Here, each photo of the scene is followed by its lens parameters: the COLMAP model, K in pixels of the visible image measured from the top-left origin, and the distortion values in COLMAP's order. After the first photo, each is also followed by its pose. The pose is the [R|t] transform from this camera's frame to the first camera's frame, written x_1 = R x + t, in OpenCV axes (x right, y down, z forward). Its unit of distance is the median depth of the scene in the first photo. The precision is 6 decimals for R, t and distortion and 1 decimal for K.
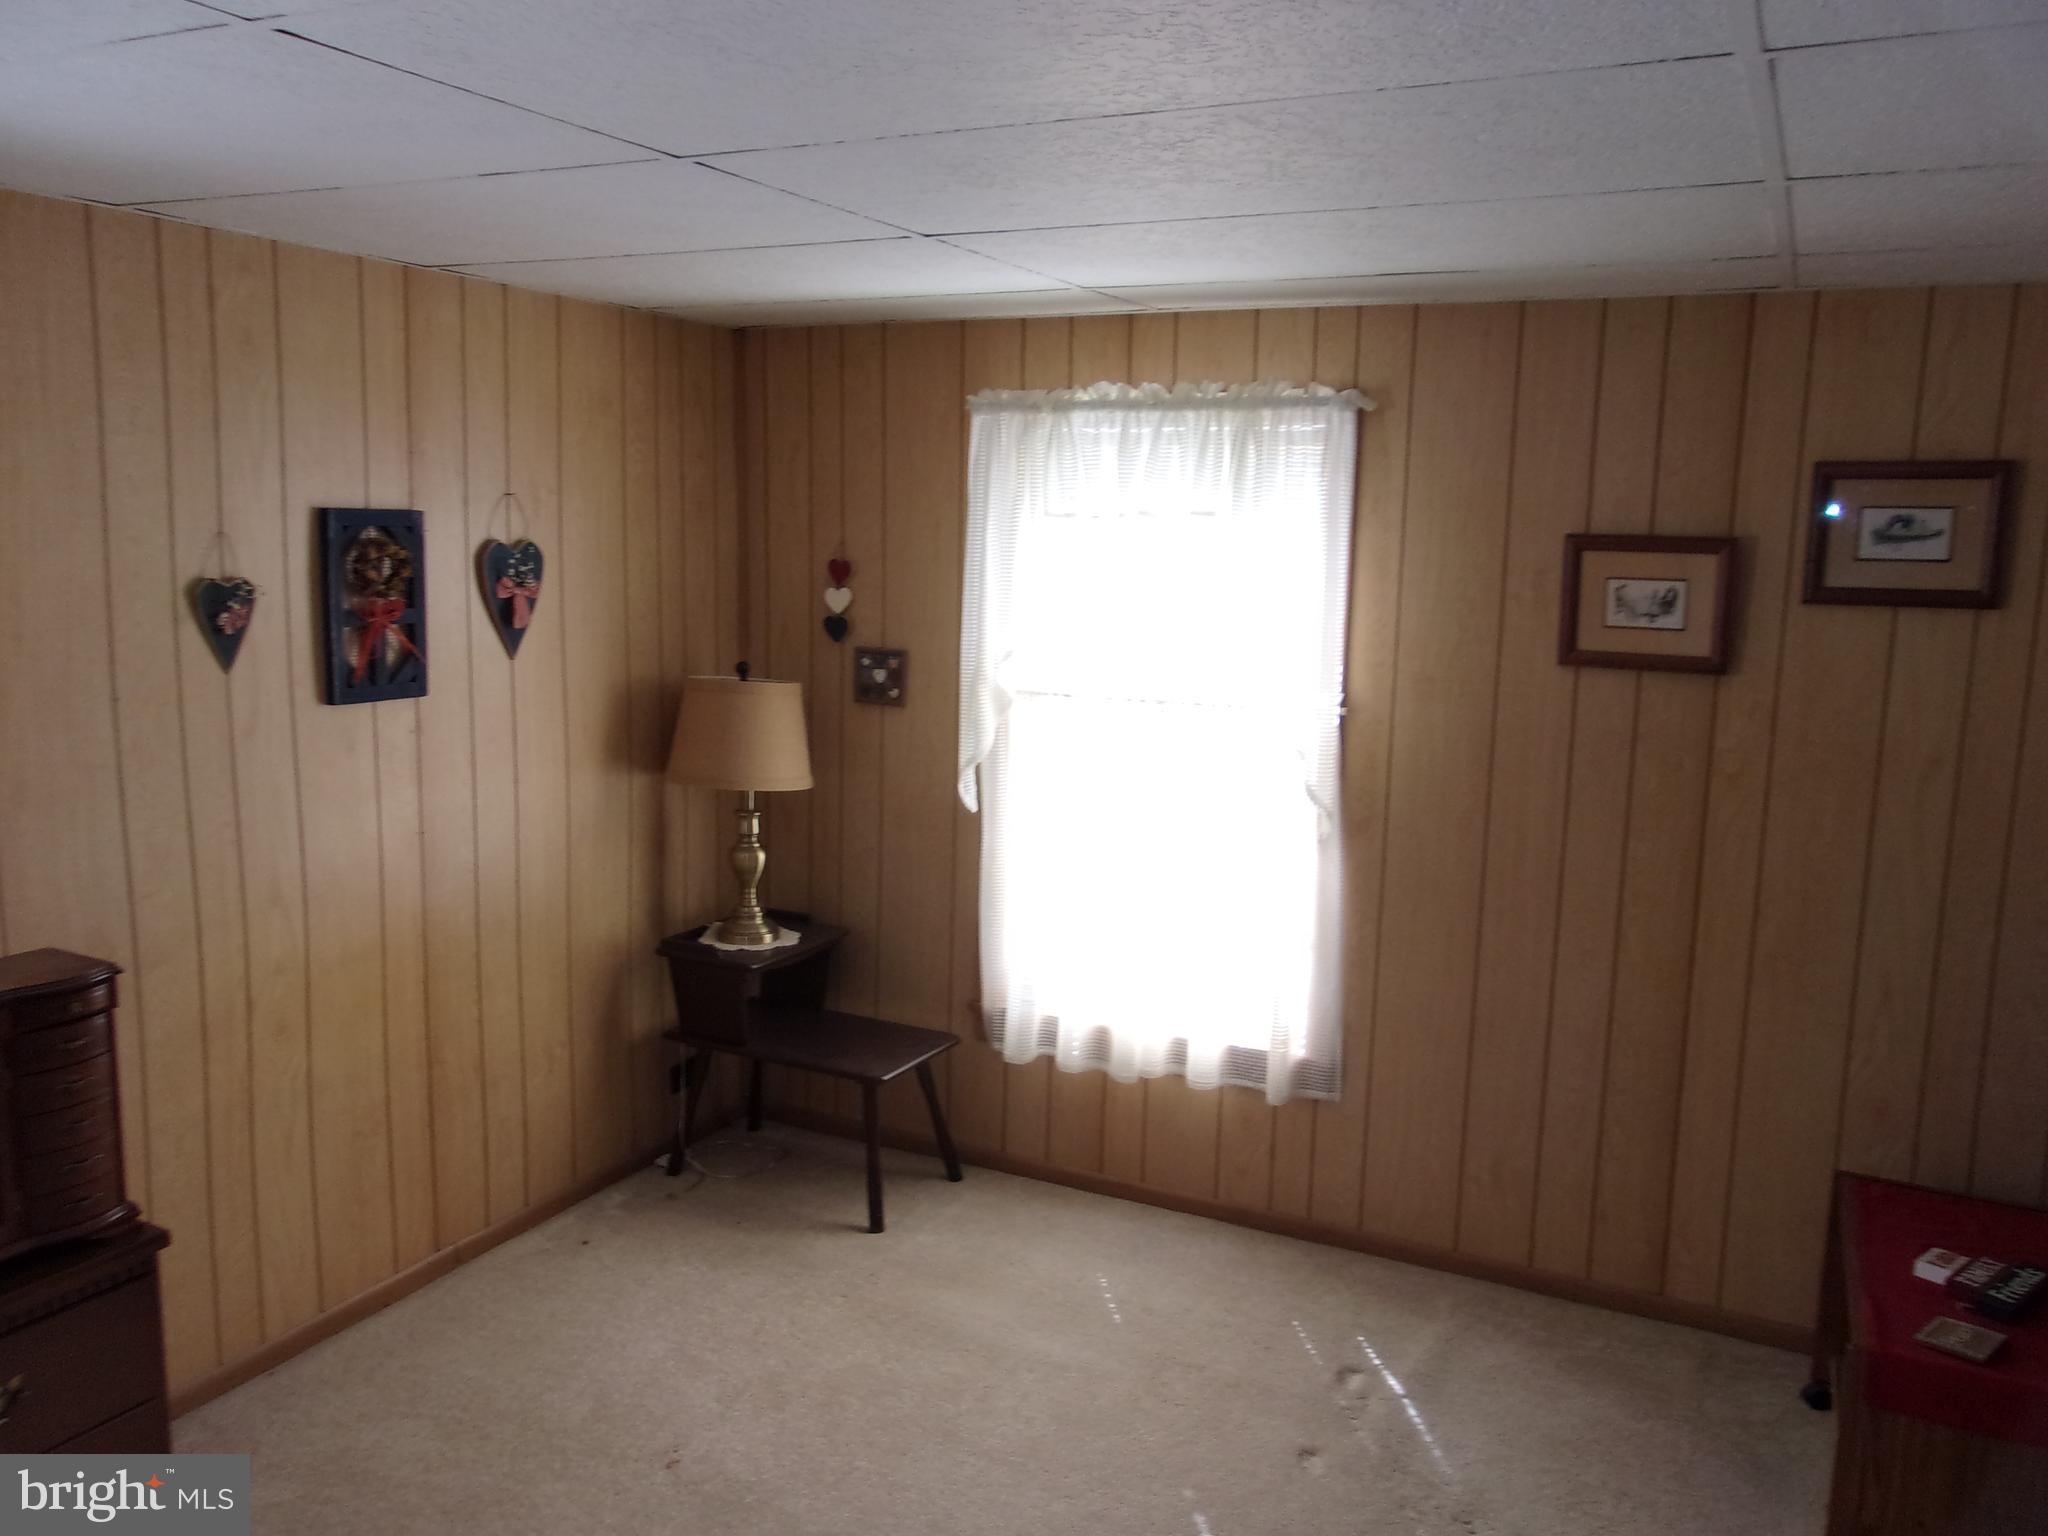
lens RADIAL K [[1623.1, 0, 1017.4], [0, 1623.1, 764.3], [0, 0, 1]] dist [0.001026, 0.020738]
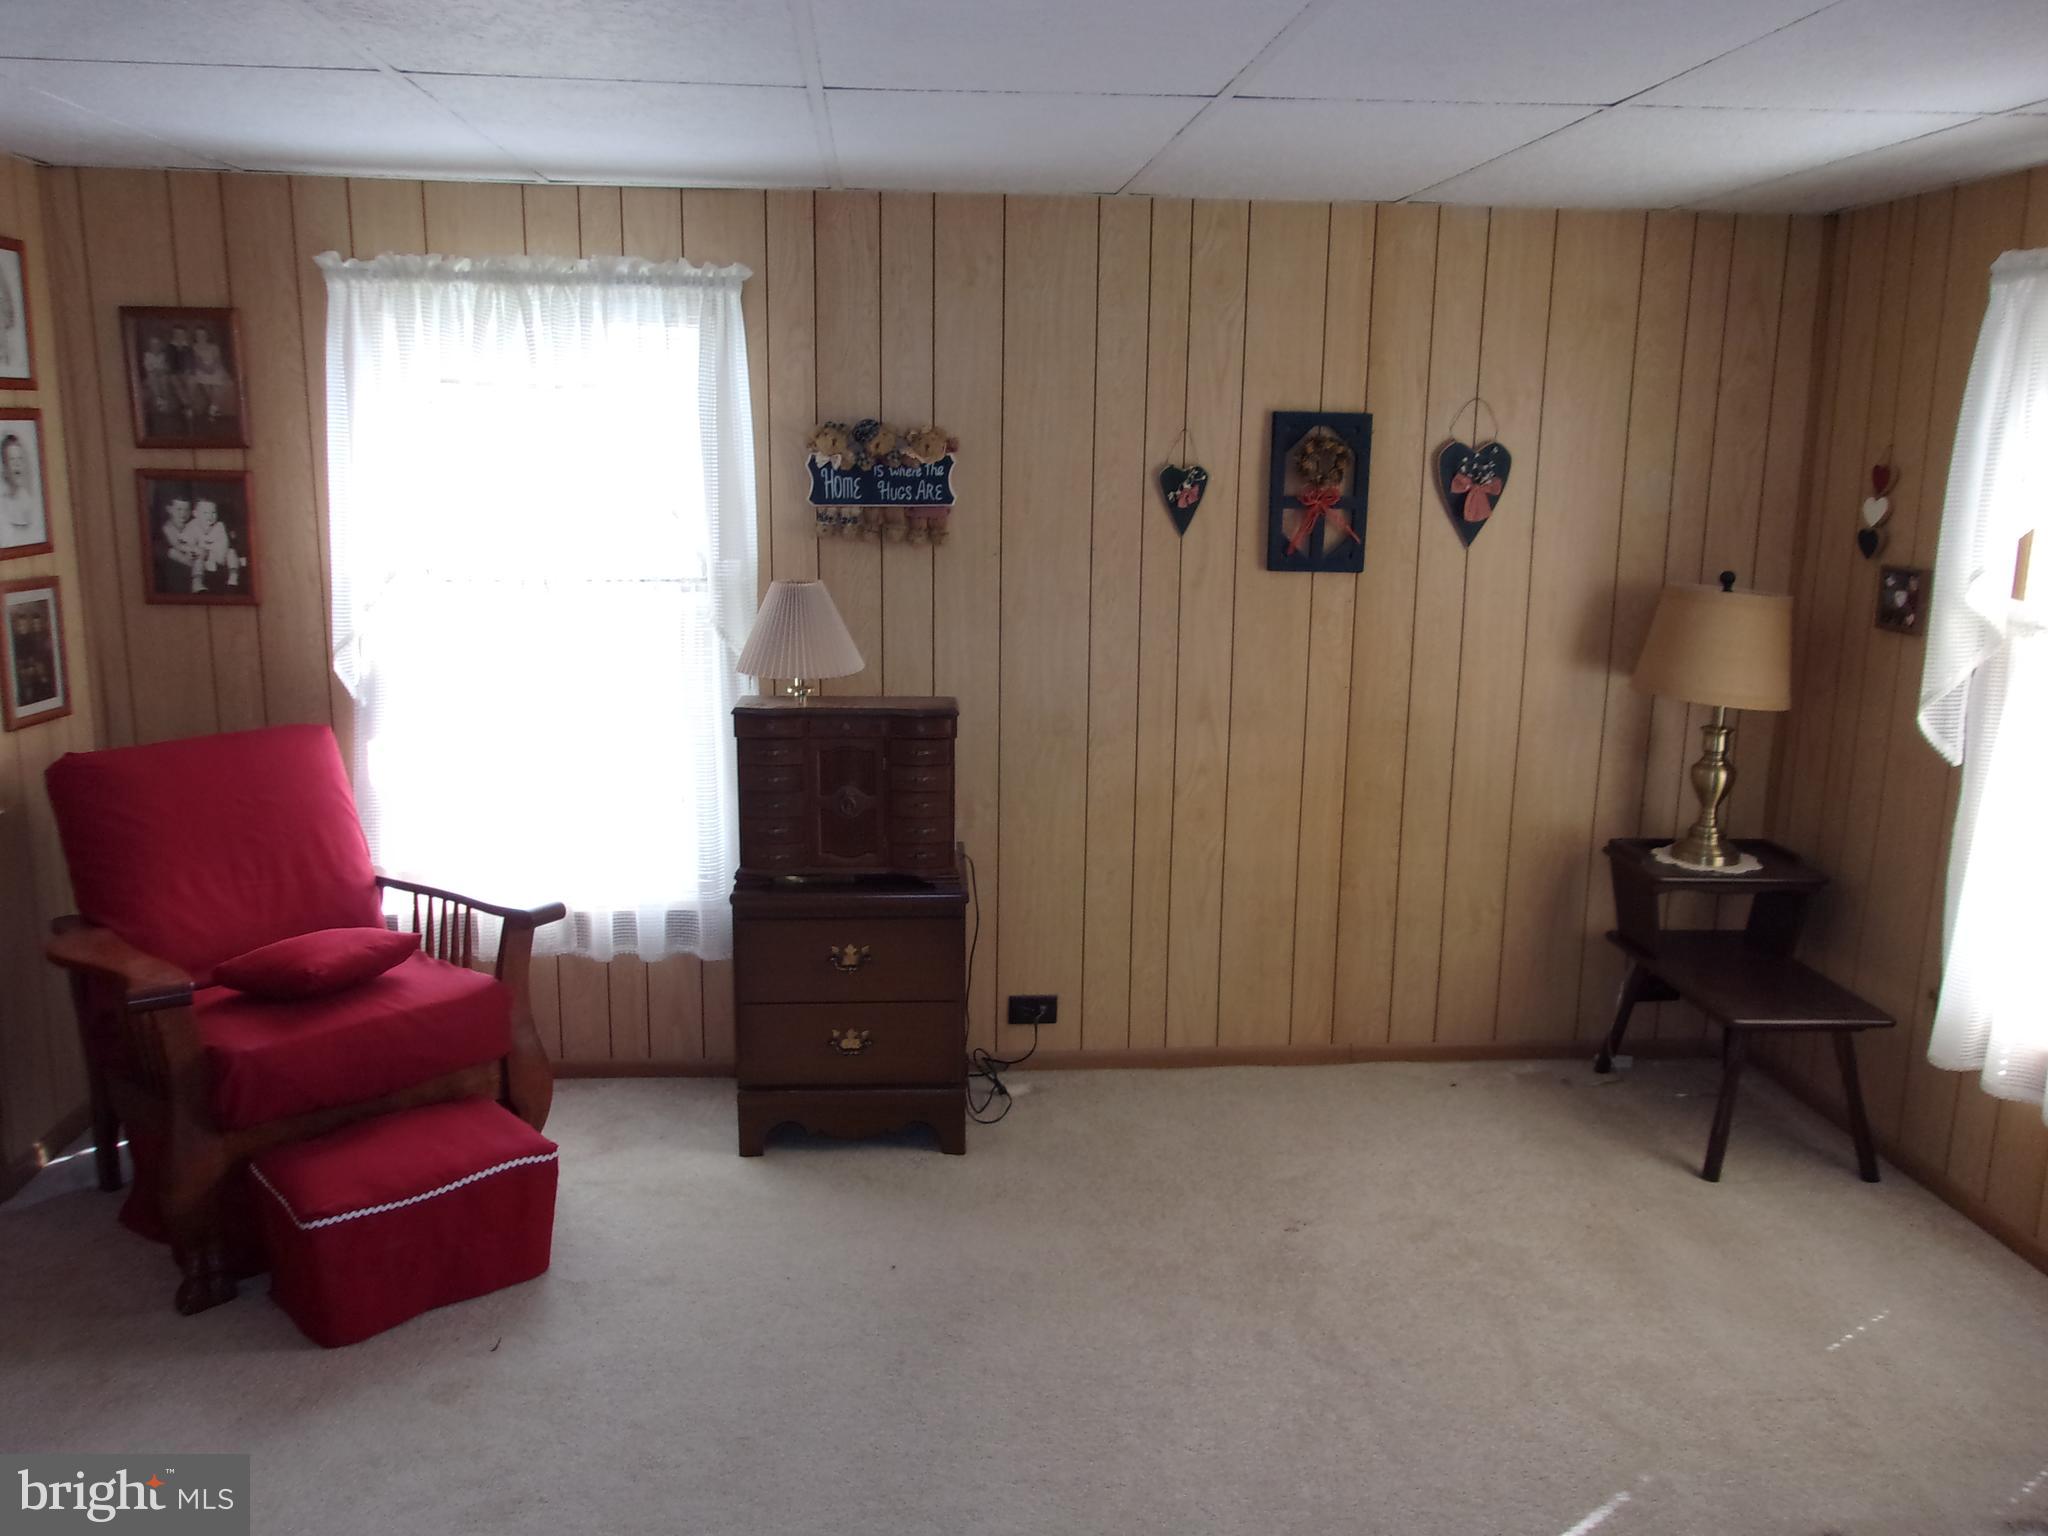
lens RADIAL K [[1623.1, 0, 1026.1], [0, 1623.1, 762.2], [0, 0, 1]] dist [0.001026, 0.020738]
pose [[0.528467, 0.151334, -0.835357, 0.461719], [-0.130654, 0.986759, 0.096107, 0.011156], [0.838840, 0.058353, 0.541242, 0.148452]]
